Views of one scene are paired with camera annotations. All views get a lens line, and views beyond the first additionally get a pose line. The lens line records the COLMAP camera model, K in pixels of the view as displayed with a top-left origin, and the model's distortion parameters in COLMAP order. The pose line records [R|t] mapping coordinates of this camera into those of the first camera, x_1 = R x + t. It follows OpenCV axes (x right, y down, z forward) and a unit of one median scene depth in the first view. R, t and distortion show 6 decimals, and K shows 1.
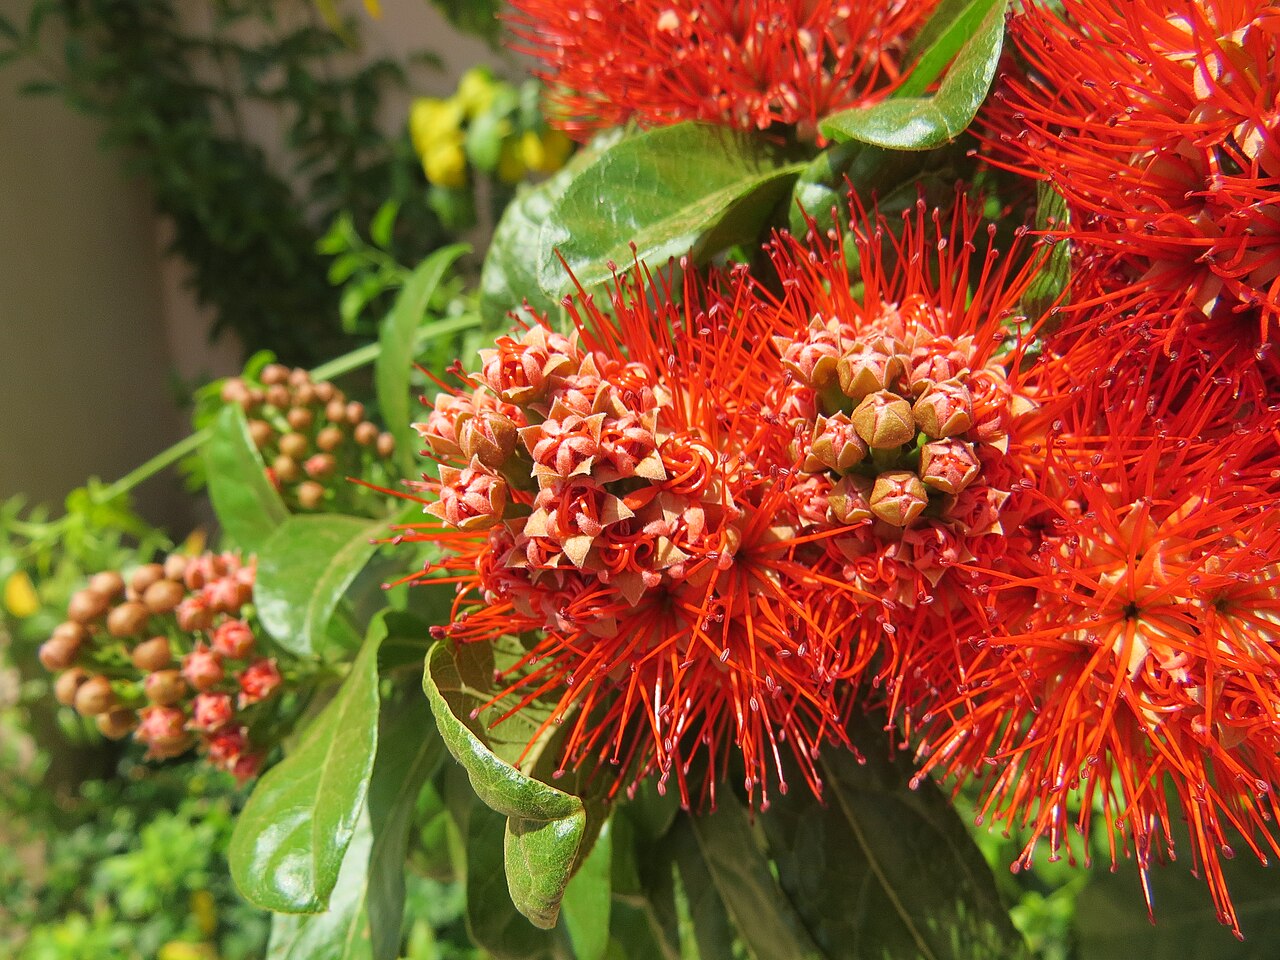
lens RADIAL K [[936.0, 0, 619.8], [0, 936.0, 478.3], [0, 0, 1]] dist [-0.020969, -0.007087]
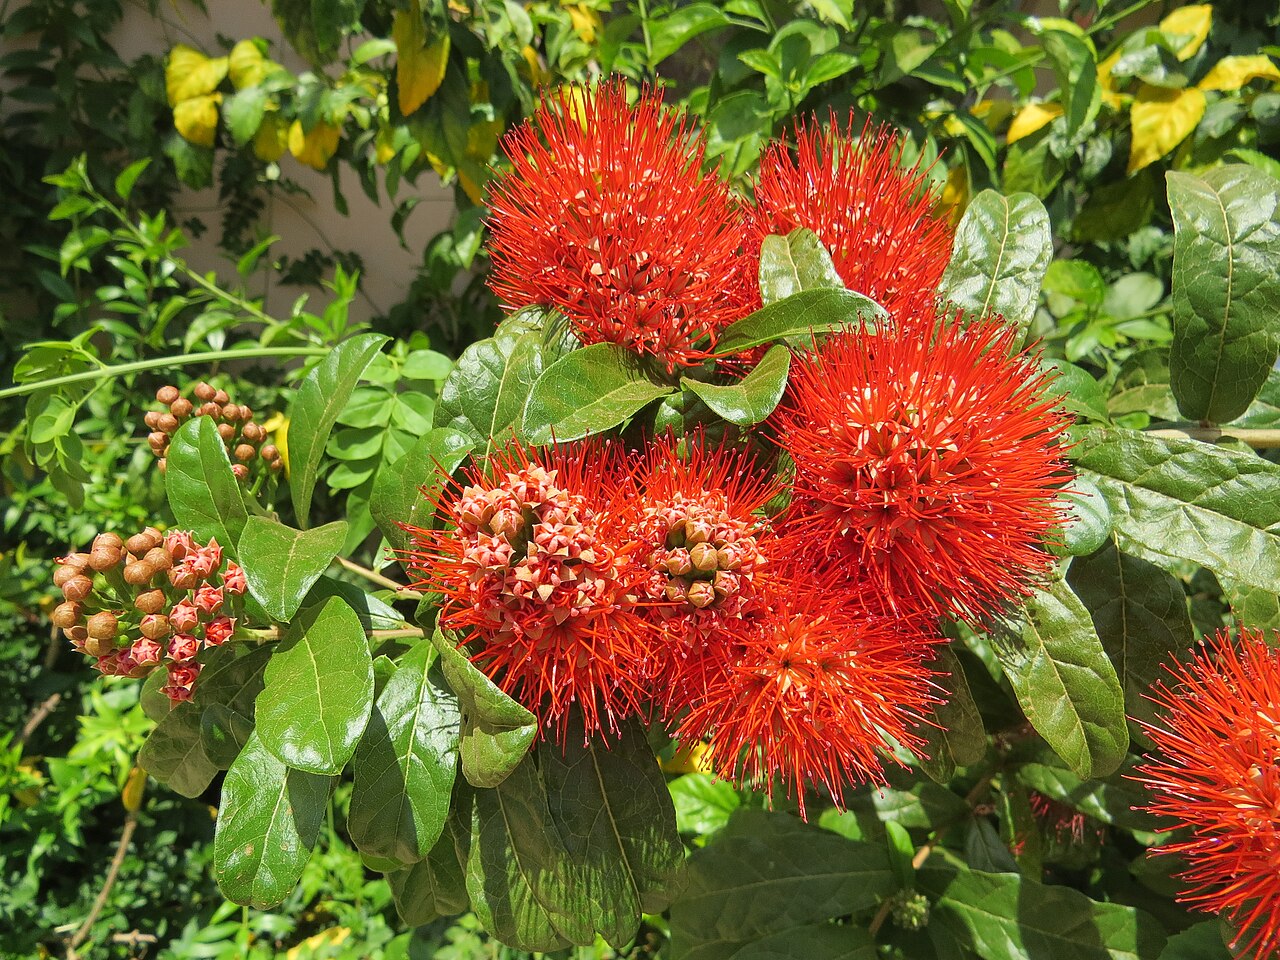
lens RADIAL K [[897.5, 0, 640.0], [0, 897.5, 480.0], [0, 0, 1]] dist [-0.049159, 0.000892]
pose [[0.911099, 0.212354, 0.353276, -0.535997], [-0.198109, 0.977193, -0.076469, -0.042524], [-0.361457, -0.000316, 0.932389, -0.740735]]
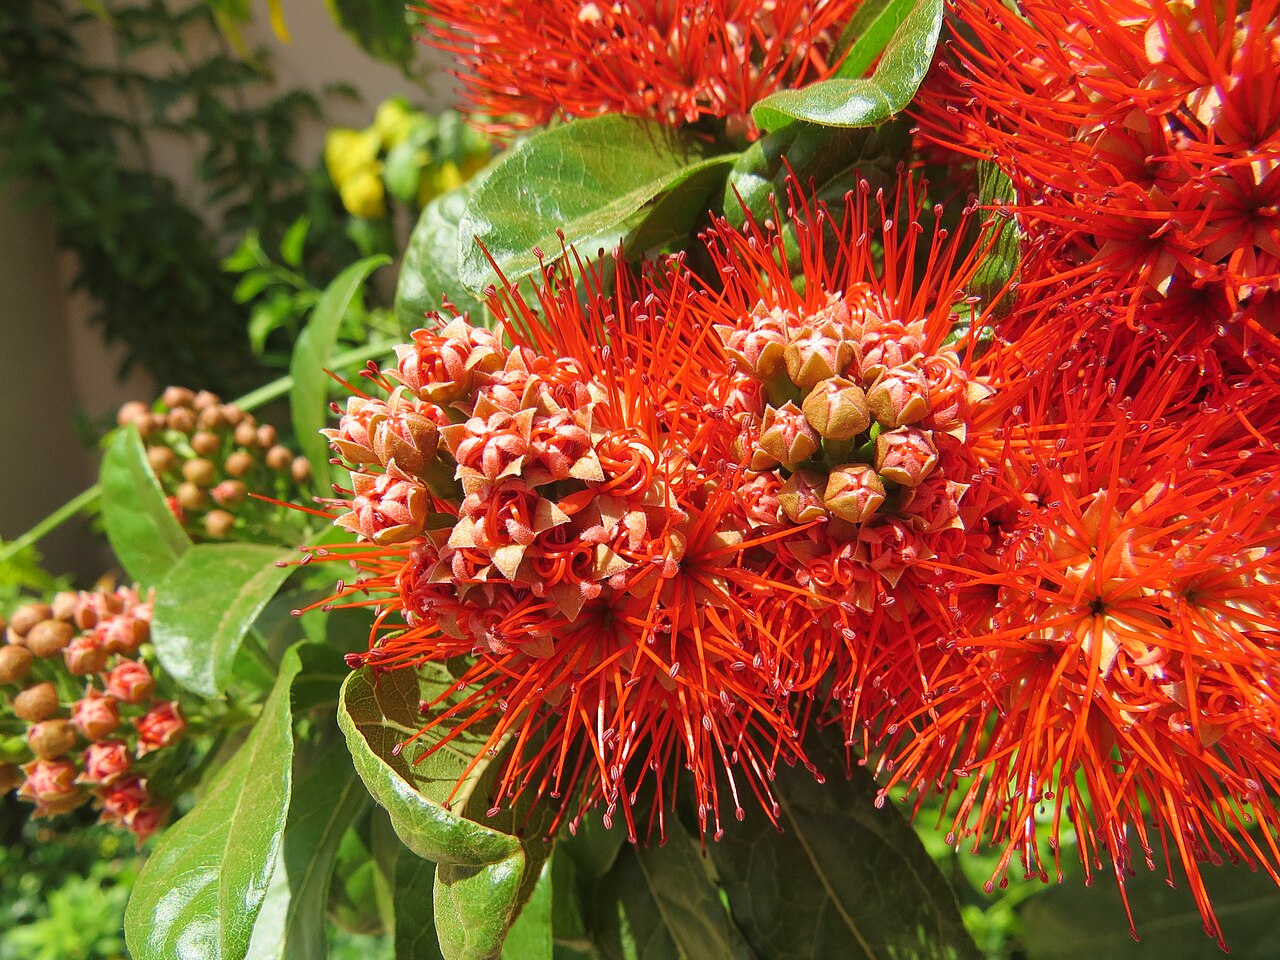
lens RADIAL K [[939.1, 0, 623.6], [0, 939.1, 478.7], [0, 0, 1]] dist [-0.014559, -0.006563]
pose [[0.996429, -0.025753, 0.080407, -0.004871], [0.028199, 0.999169, -0.029423, 0.025820], [-0.079582, 0.031586, 0.996328, 0.079850]]
